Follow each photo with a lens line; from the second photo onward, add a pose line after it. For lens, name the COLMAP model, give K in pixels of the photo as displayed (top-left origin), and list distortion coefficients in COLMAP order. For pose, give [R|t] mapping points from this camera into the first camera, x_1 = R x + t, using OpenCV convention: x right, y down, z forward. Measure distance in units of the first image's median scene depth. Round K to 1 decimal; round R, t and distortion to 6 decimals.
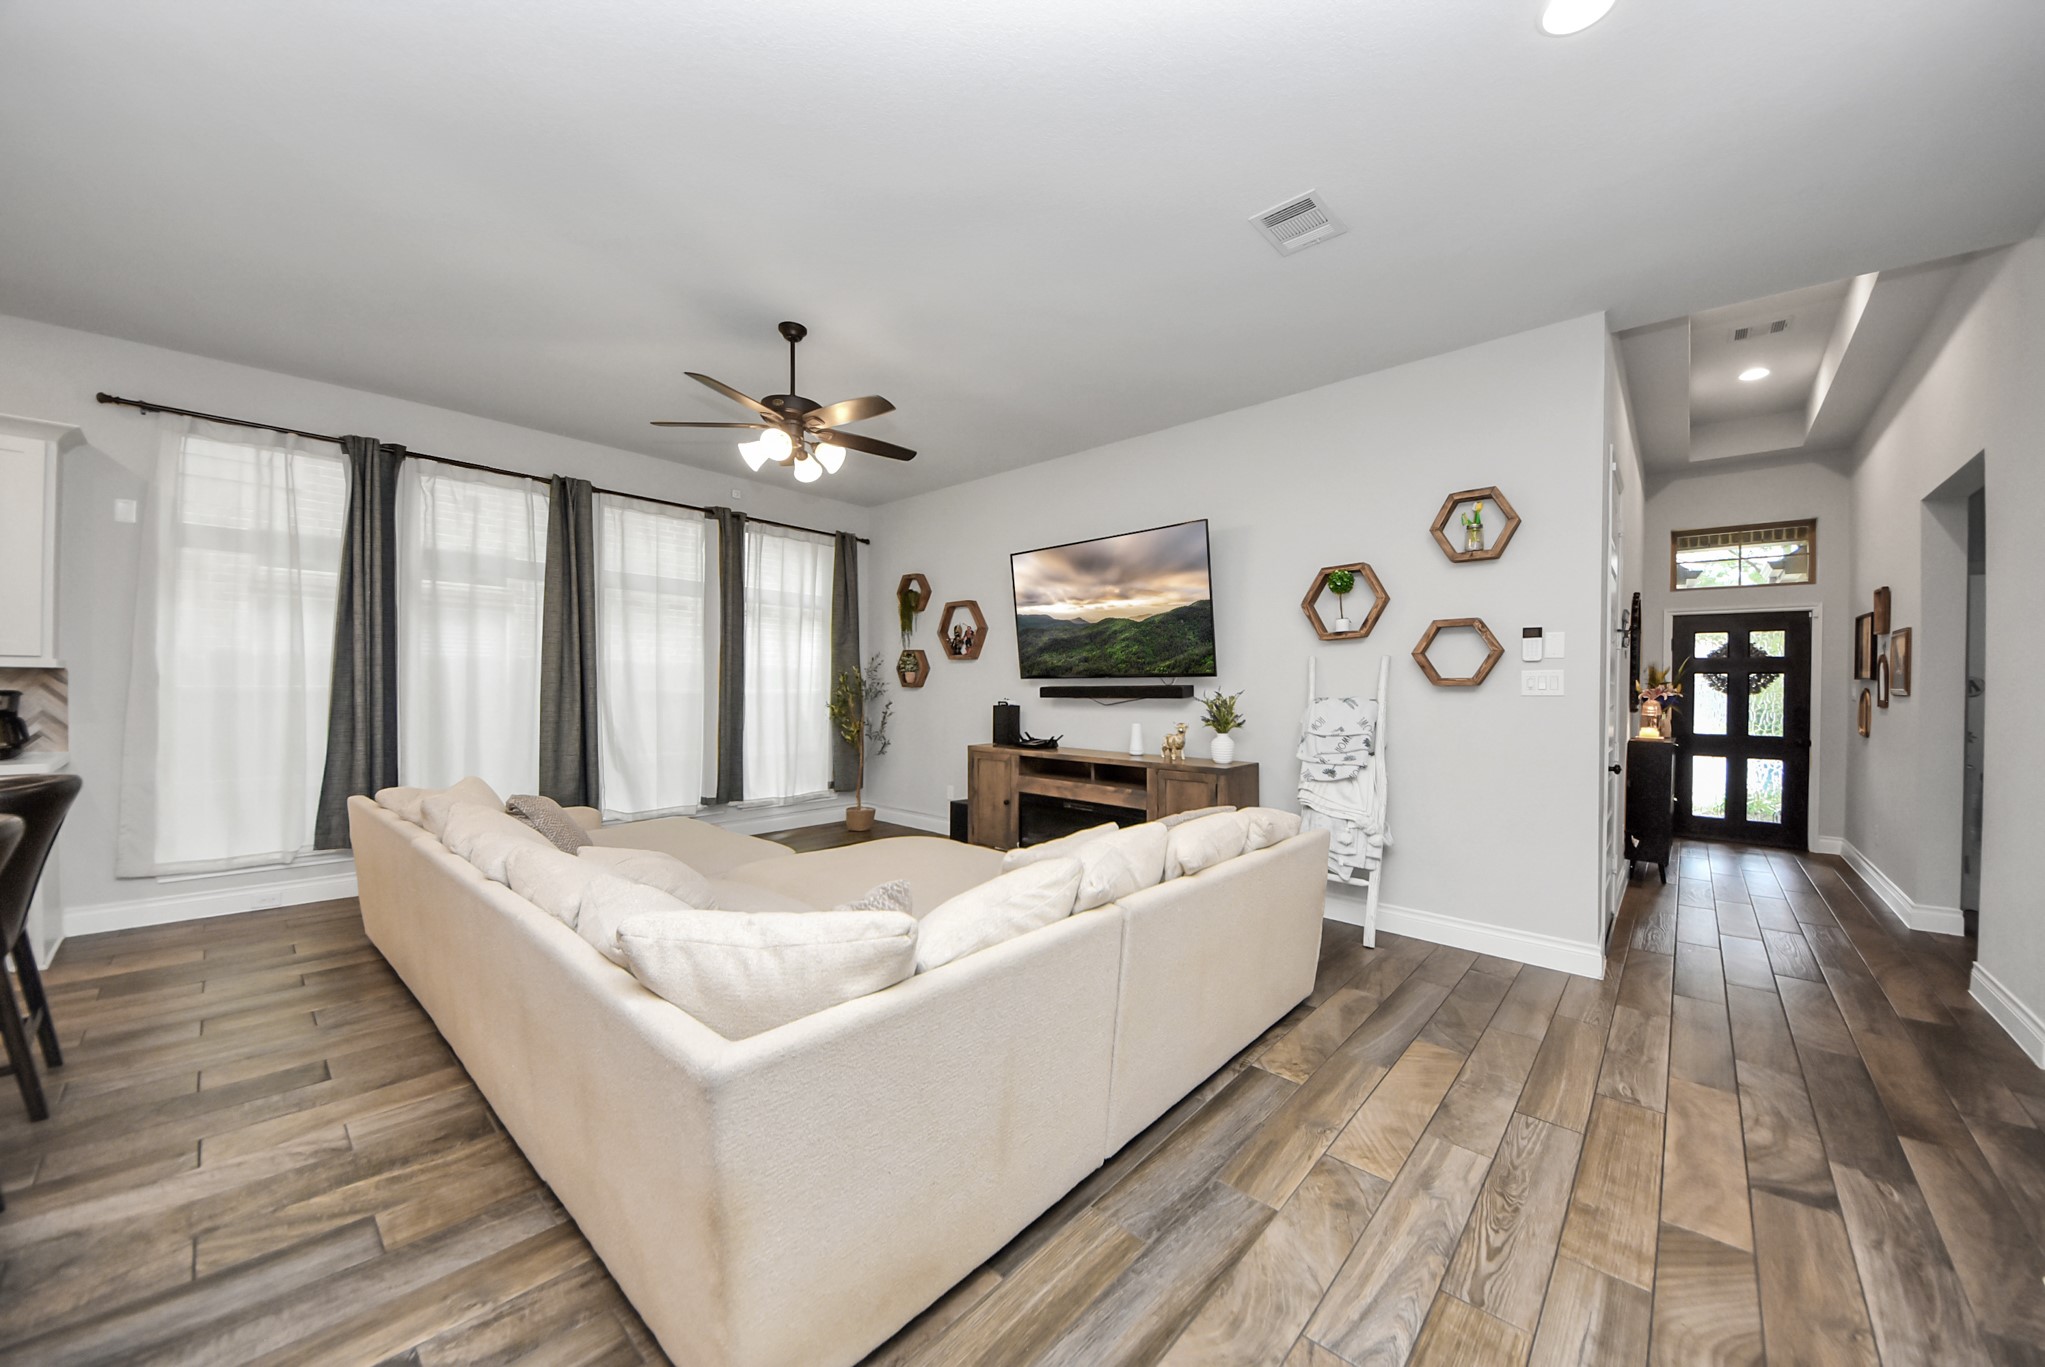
lens RADIAL K [[741.3, 0, 1021.6], [0, 741.3, 685.0], [0, 0, 1]] dist [0.008984, -0.008577]
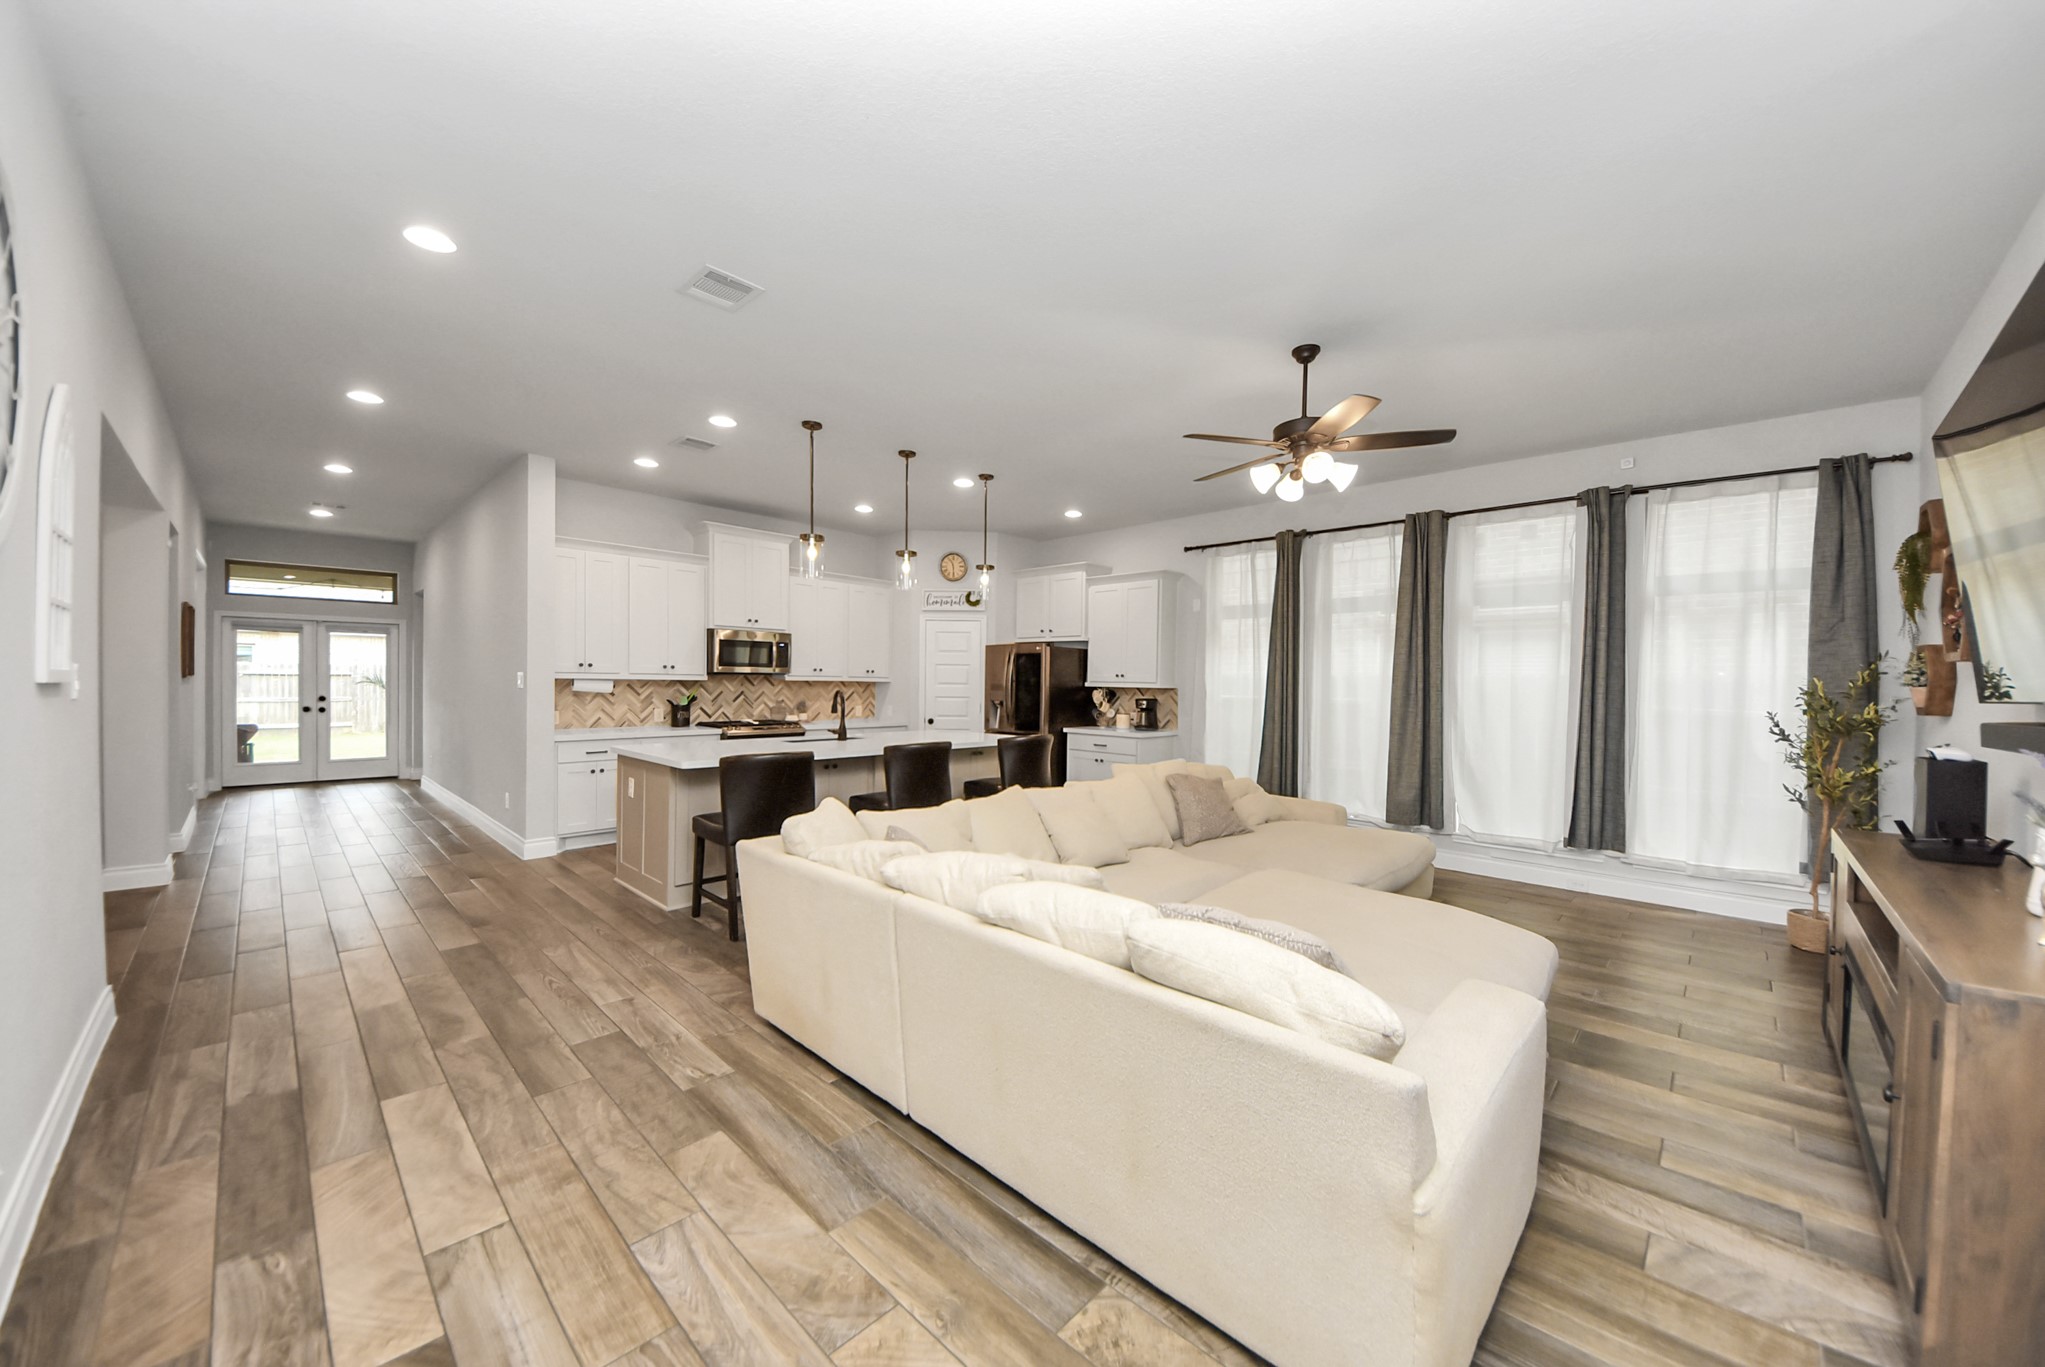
lens RADIAL K [[741.3, 0, 1062.9], [0, 741.3, 676.7], [0, 0, 1]] dist [0.008984, -0.008577]
pose [[-0.003608, -0.018976, -0.999813, 0.610959], [-0.012492, 0.999743, -0.018929, -0.010321], [0.999915, 0.012421, -0.003844, 0.589641]]
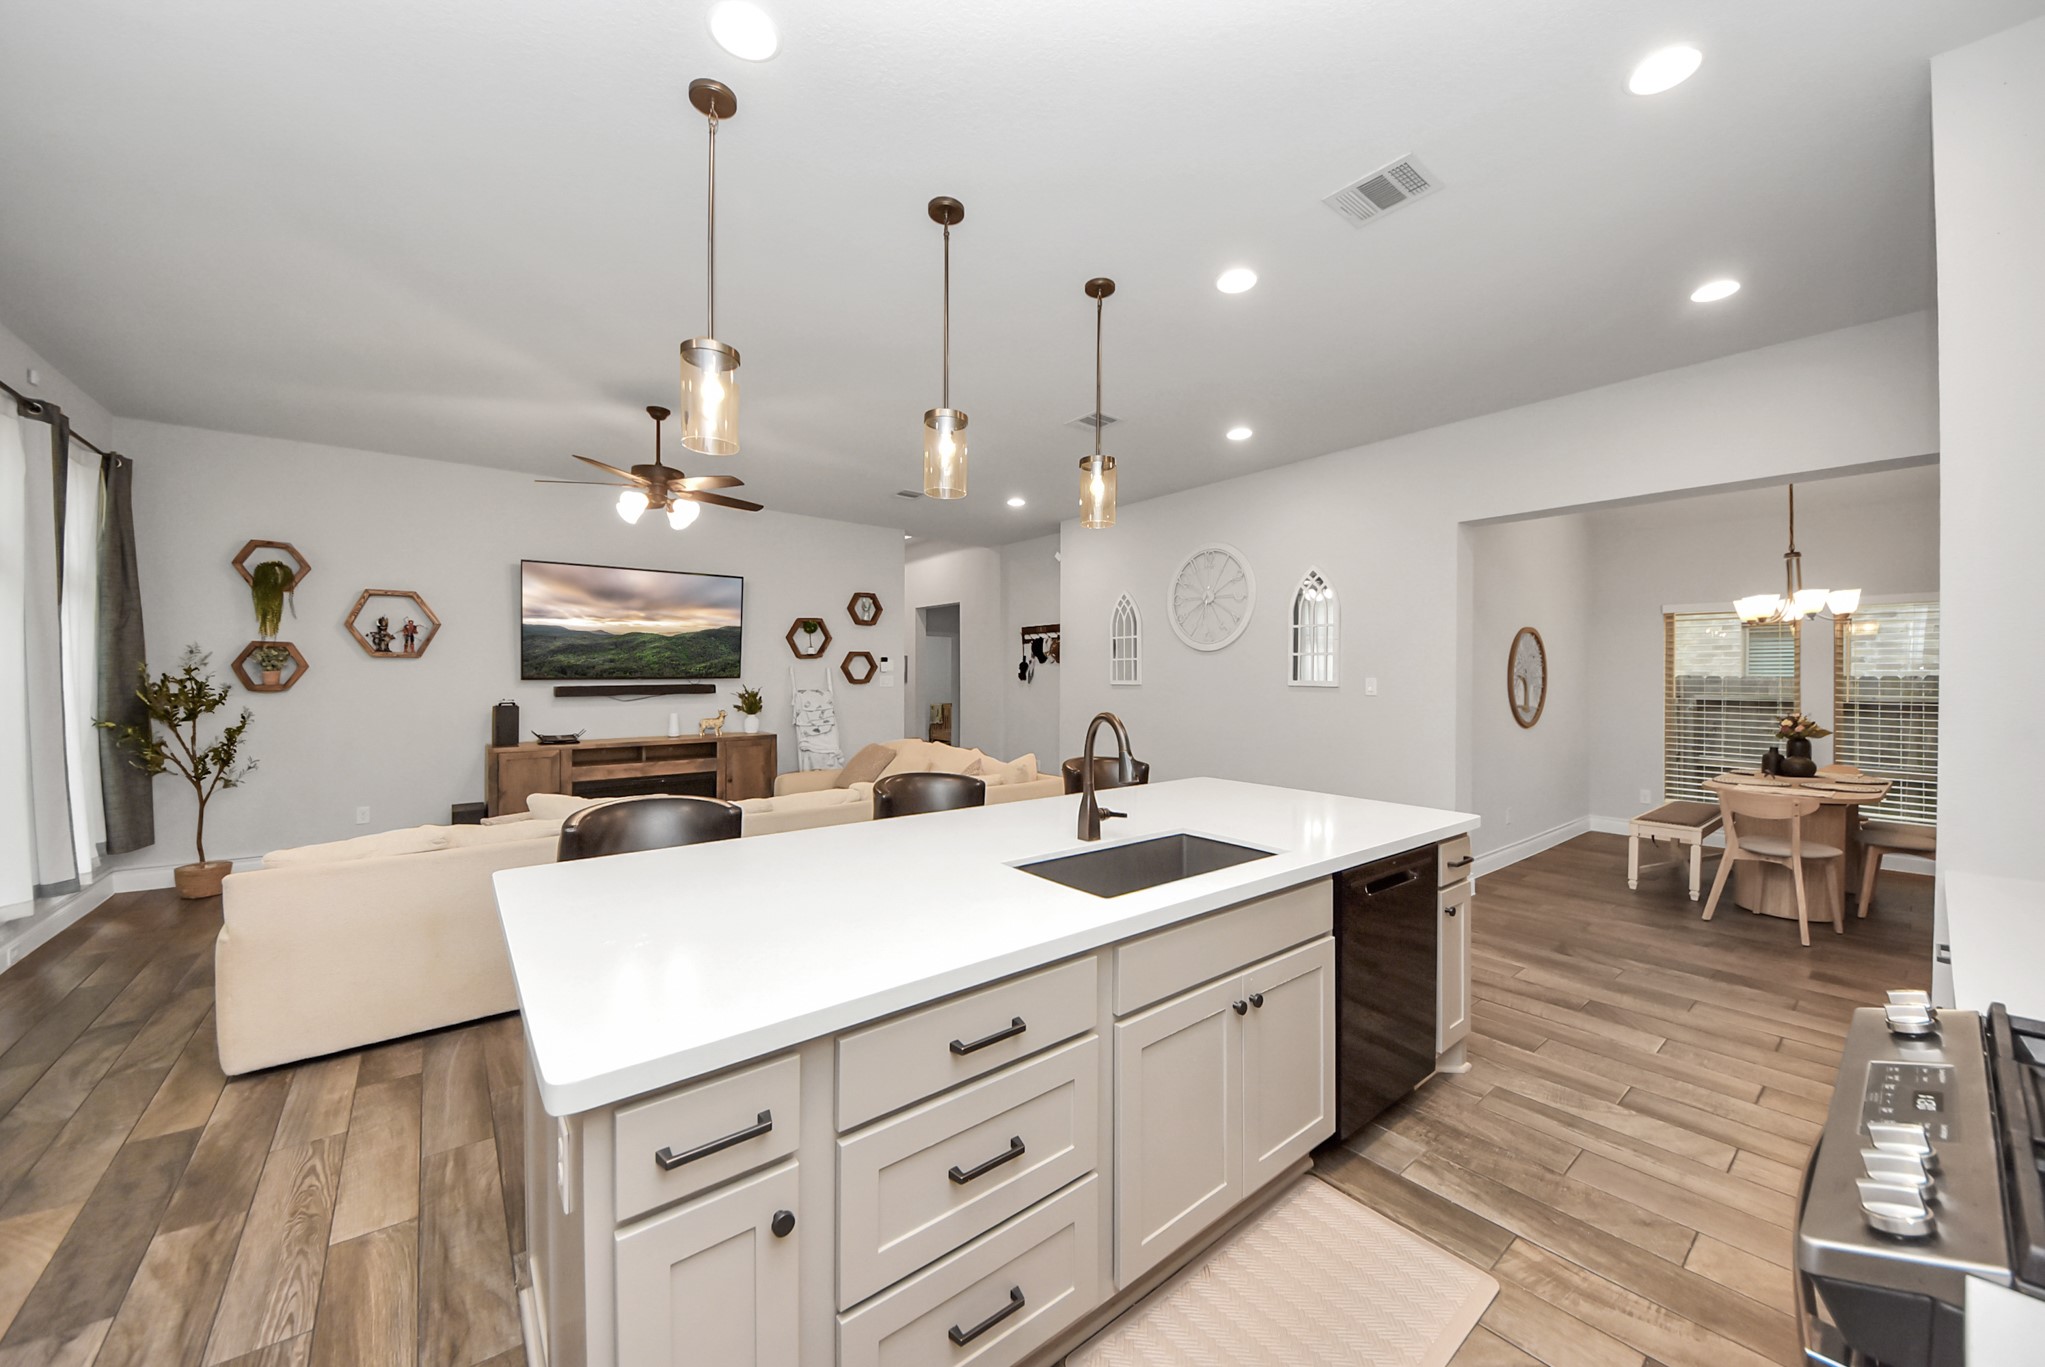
lens RADIAL K [[741.3, 0, 1043.2], [0, 741.3, 682.2], [0, 0, 1]] dist [0.008984, -0.008577]
pose [[0.159918, -0.018887, 0.986950, -1.236384], [-0.002863, 0.999804, 0.019597, -0.038355], [-0.987126, -0.005960, 0.159833, 0.141166]]
